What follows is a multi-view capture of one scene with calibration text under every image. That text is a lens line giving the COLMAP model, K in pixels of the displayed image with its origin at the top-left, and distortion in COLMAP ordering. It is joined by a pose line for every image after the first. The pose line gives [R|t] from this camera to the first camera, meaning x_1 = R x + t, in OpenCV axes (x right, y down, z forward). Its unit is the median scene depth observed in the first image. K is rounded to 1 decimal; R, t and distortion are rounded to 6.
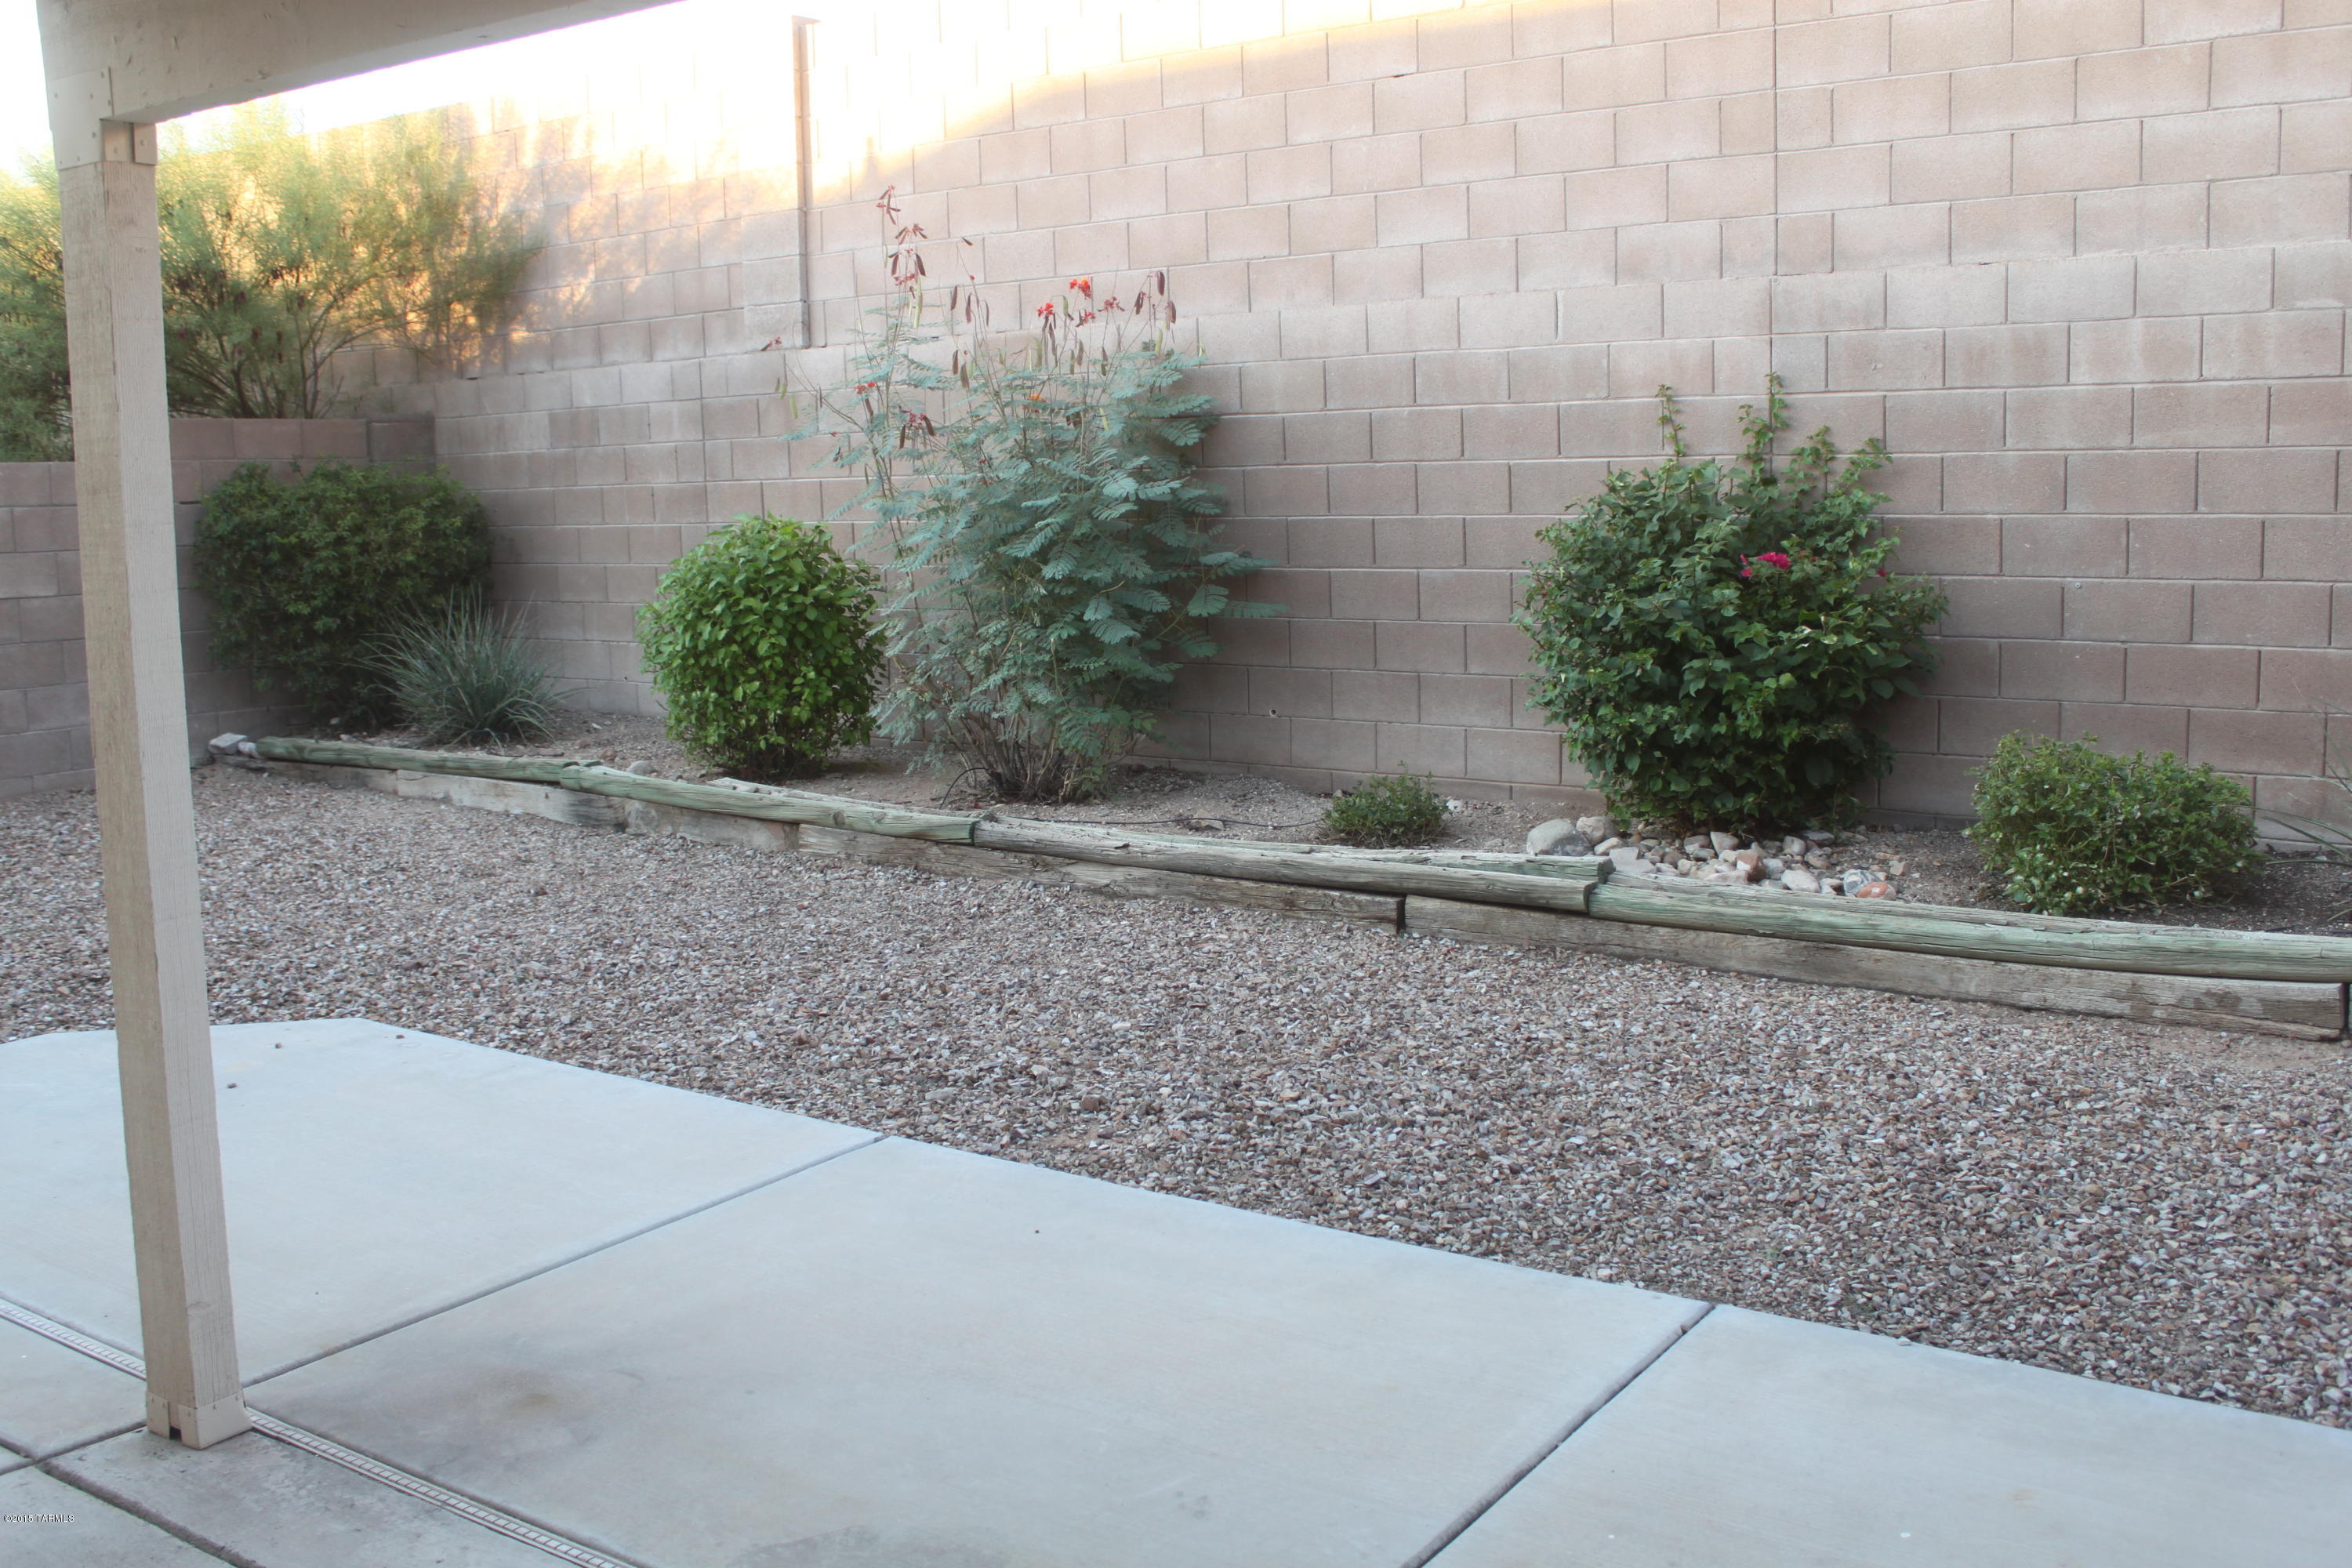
lens RADIAL K [[2222.8, 0, 1182.3], [0, 2222.8, 774.3], [0, 0, 1]] dist [-0.094329, 0.000000]
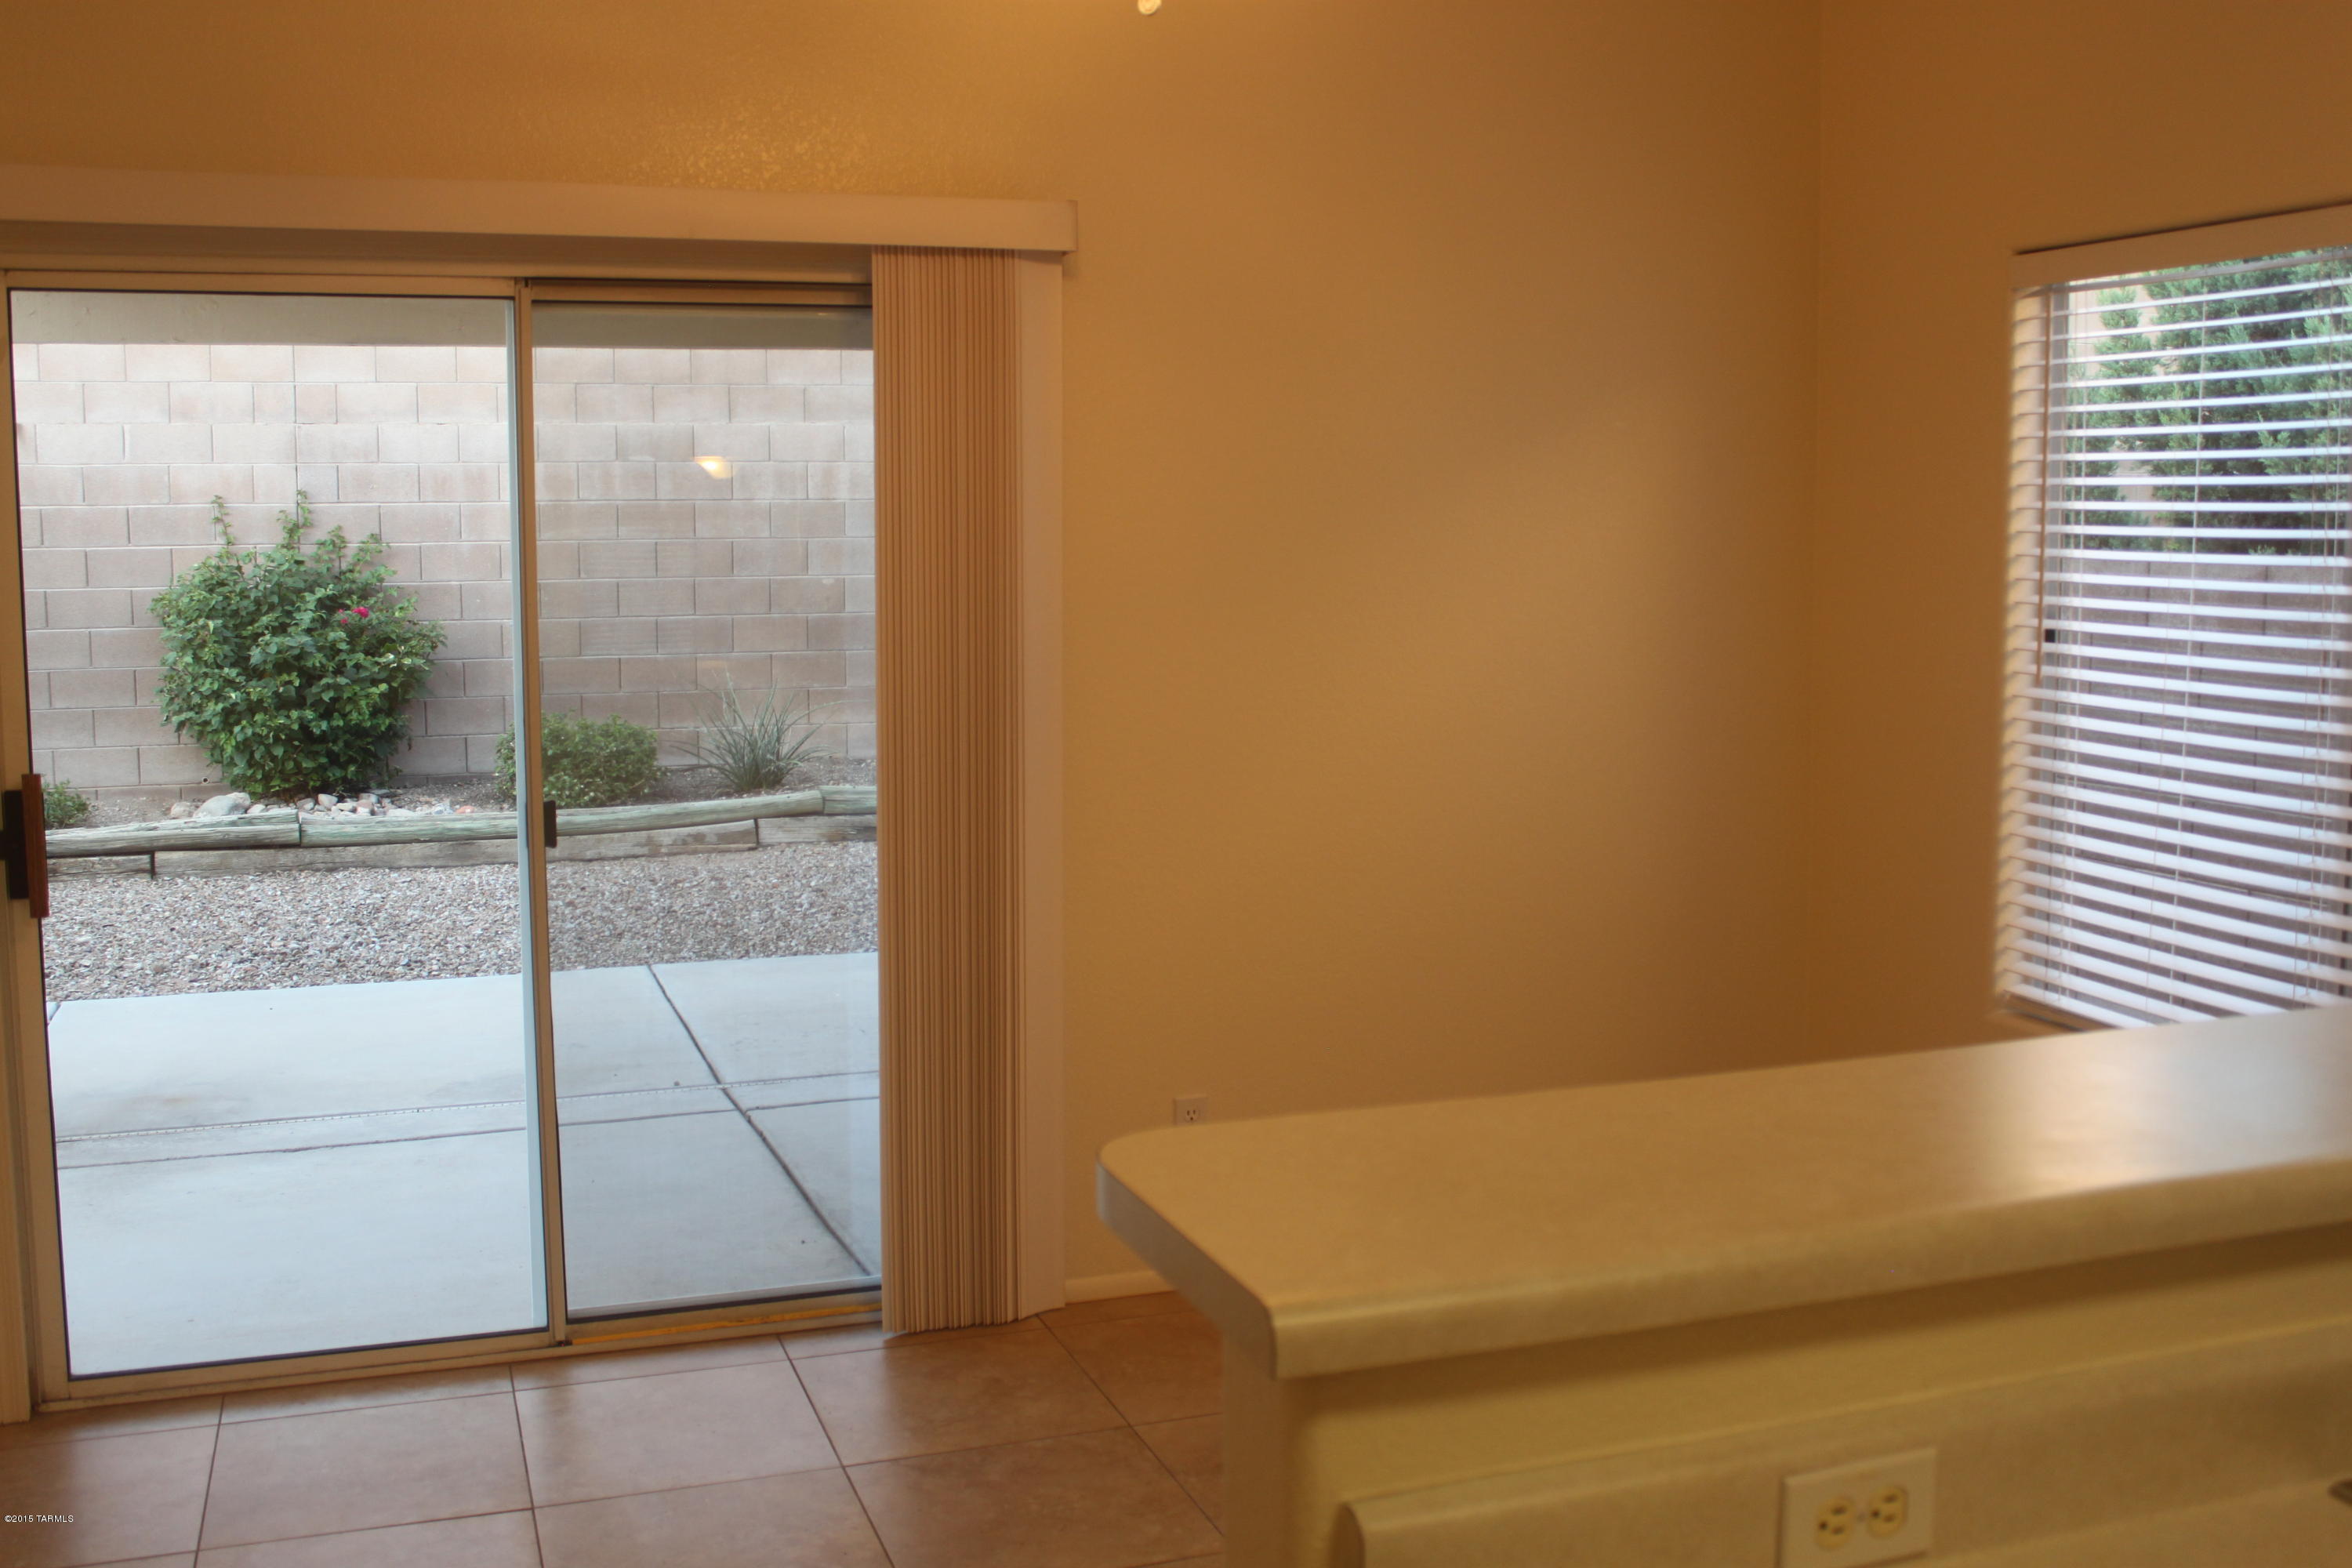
lens RADIAL K [[2222.8, 0, 1162.9], [0, 2222.8, 800.9], [0, 0, 1]] dist [-0.094329, 0.000000]
pose [[0.574597, -0.082370, 0.814281, -0.670721], [0.098715, 0.994634, 0.030956, 0.042570], [-0.812462, 0.062595, 0.579645, -0.345716]]
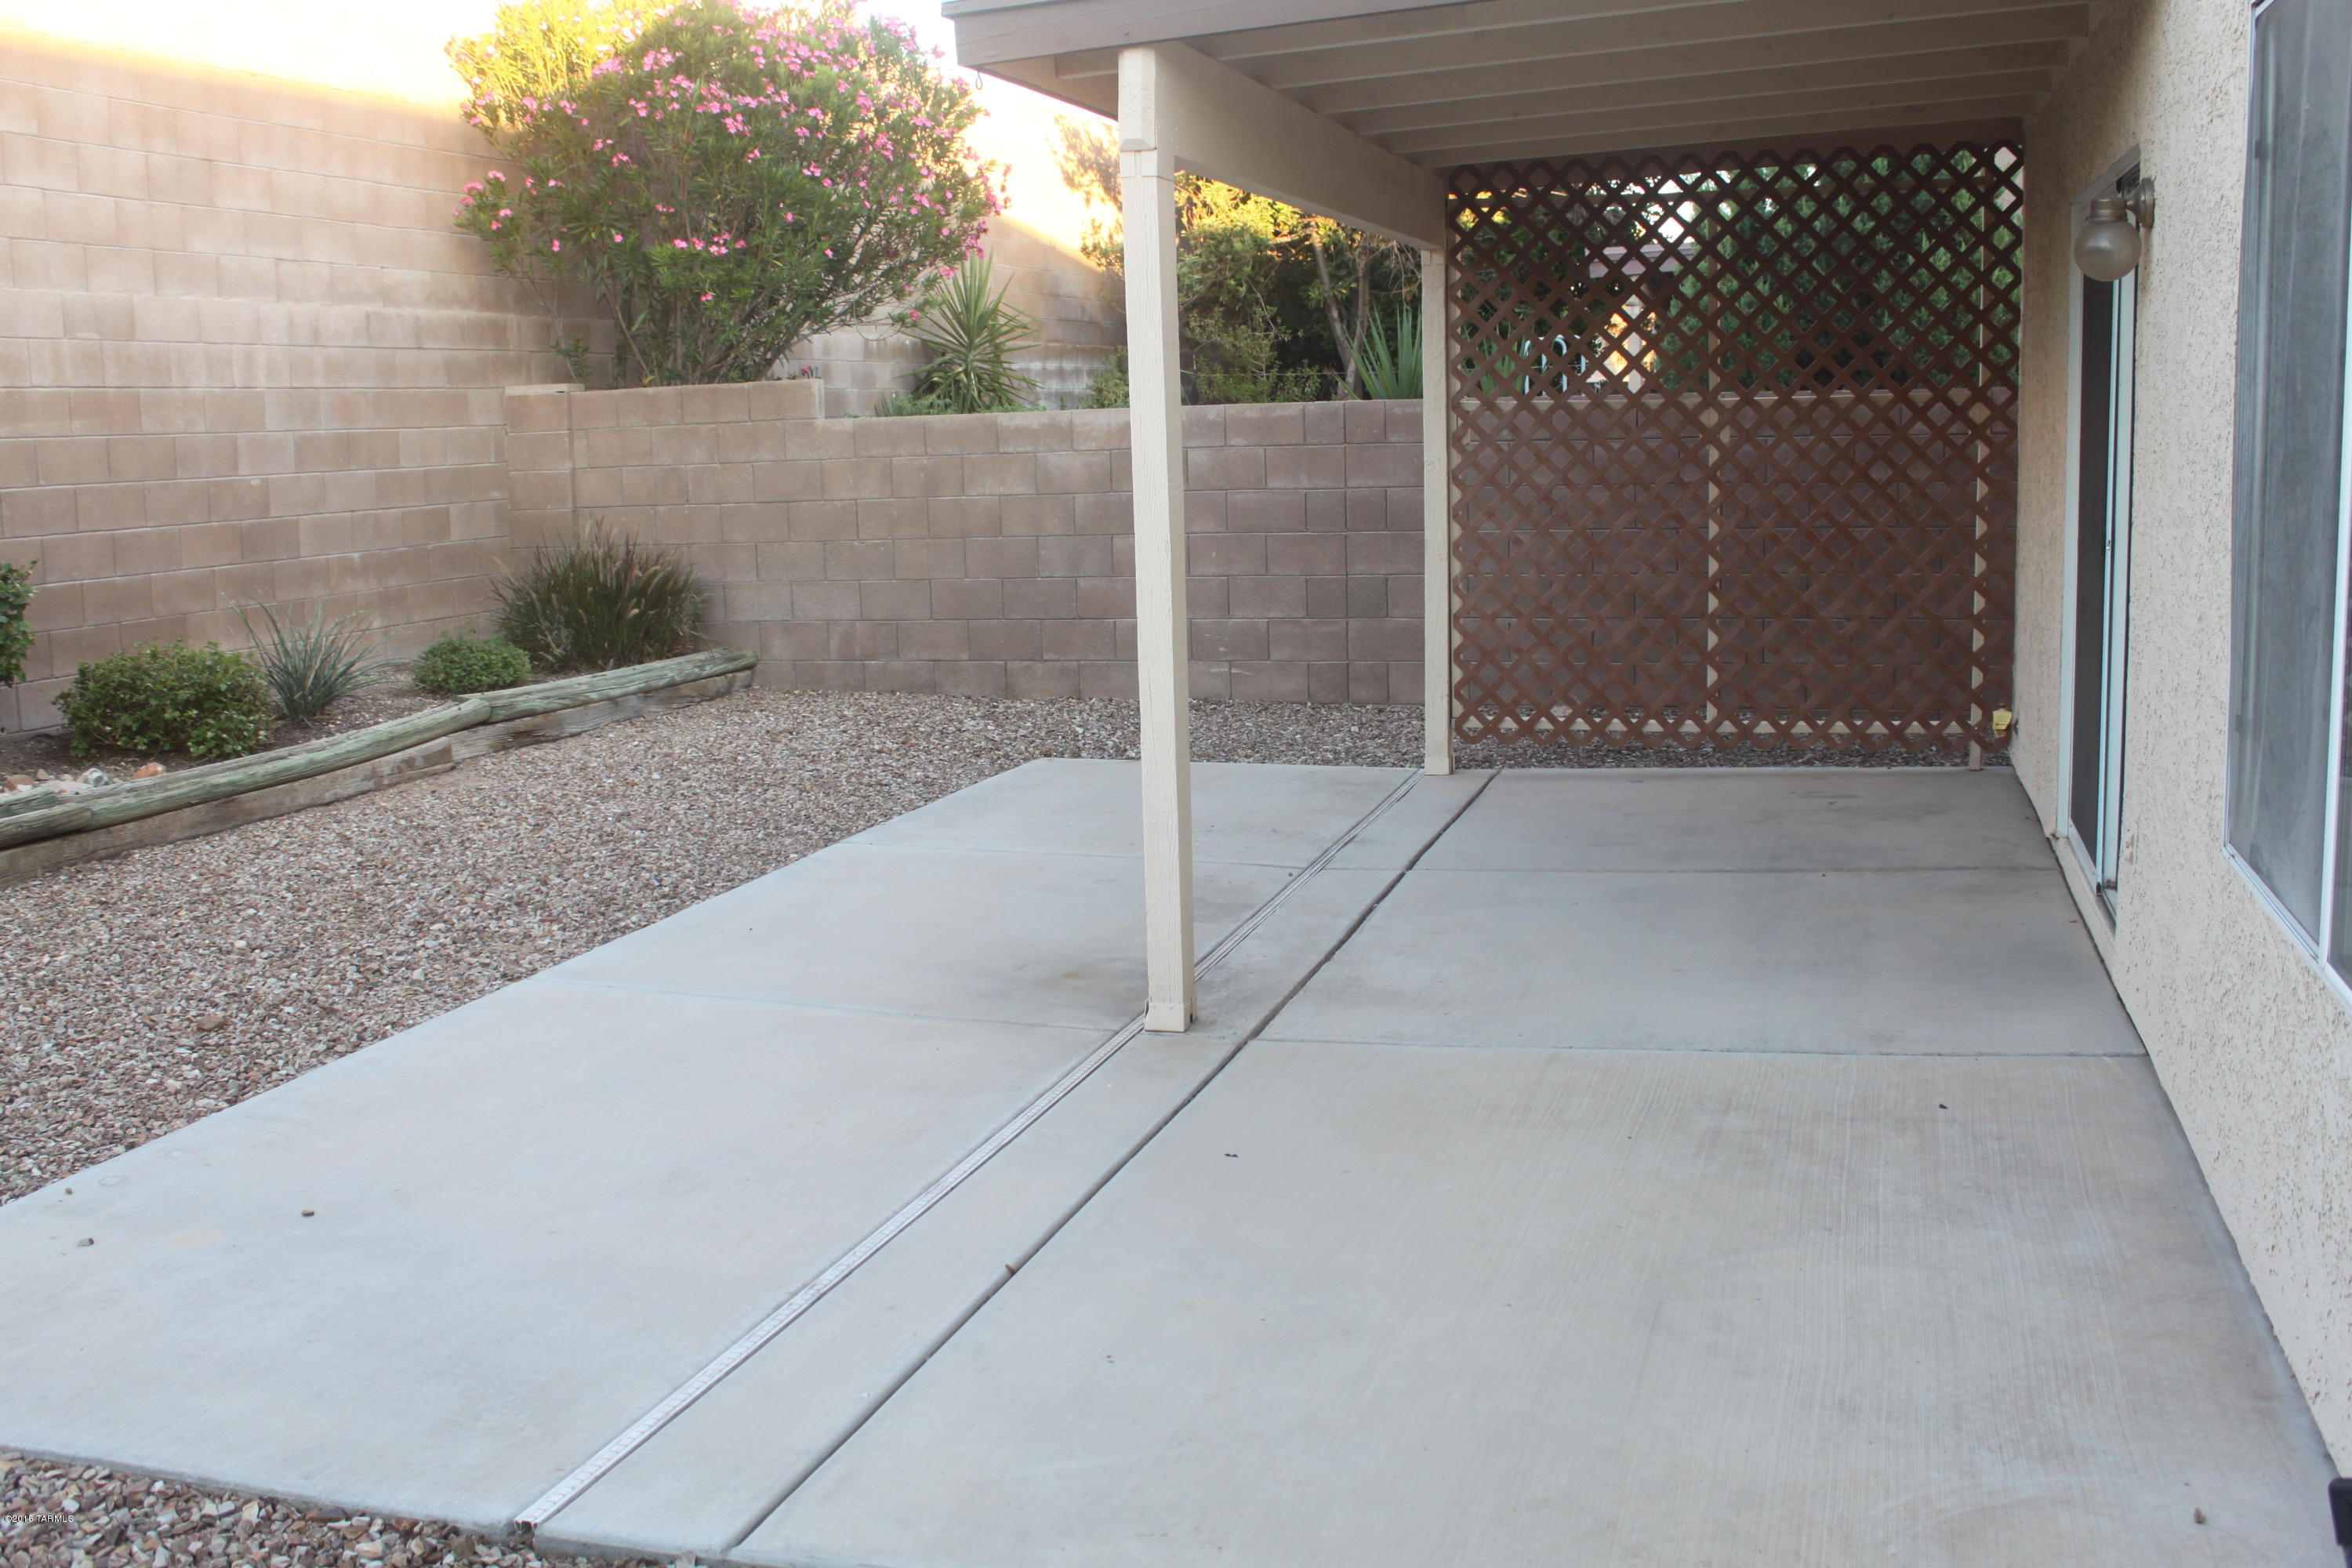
lens RADIAL K [[2222.8, 0, 1177.8], [0, 2222.8, 779.1], [0, 0, 1]] dist [-0.094329, 0.000000]
pose [[-0.331171, -0.118816, 0.936060, -1.011725], [0.156730, 0.971332, 0.178743, -0.071403], [-0.930463, 0.205903, -0.303055, 0.770681]]
